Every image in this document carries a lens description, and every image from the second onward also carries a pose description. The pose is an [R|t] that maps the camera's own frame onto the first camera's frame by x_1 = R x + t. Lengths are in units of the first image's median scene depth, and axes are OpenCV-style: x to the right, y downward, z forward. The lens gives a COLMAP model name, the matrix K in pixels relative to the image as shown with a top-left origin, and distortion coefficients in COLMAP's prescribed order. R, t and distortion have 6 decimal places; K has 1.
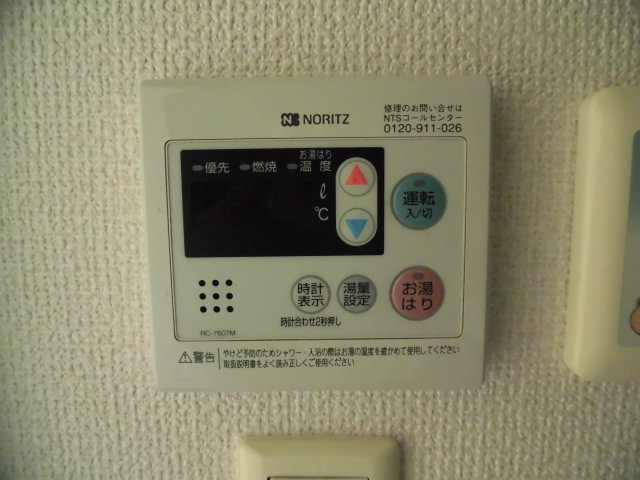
lens RADIAL K [[450.5, 0, 317.5], [0, 450.5, 238.1], [0, 0, 1]] dist [-0.070627, 0.021192]
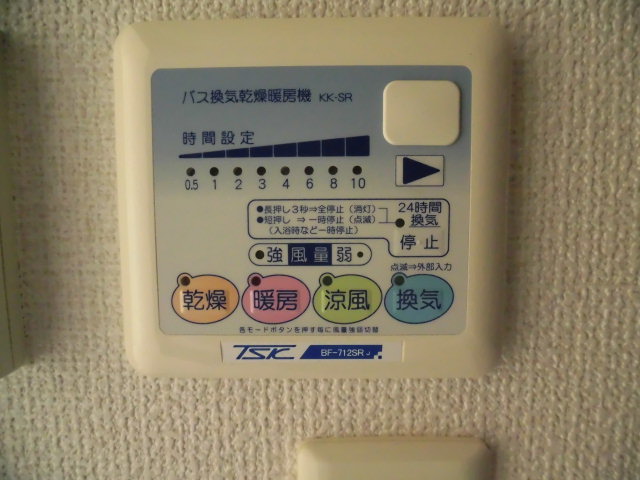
lens RADIAL K [[450.5, 0, 318.8], [0, 450.5, 241.8], [0, 0, 1]] dist [-0.070627, 0.021192]
pose [[0.592679, -0.121728, 0.796187, 0.069602], [0.050965, 0.992200, 0.113758, -0.006803], [-0.803825, -0.026845, 0.594260, 0.134778]]
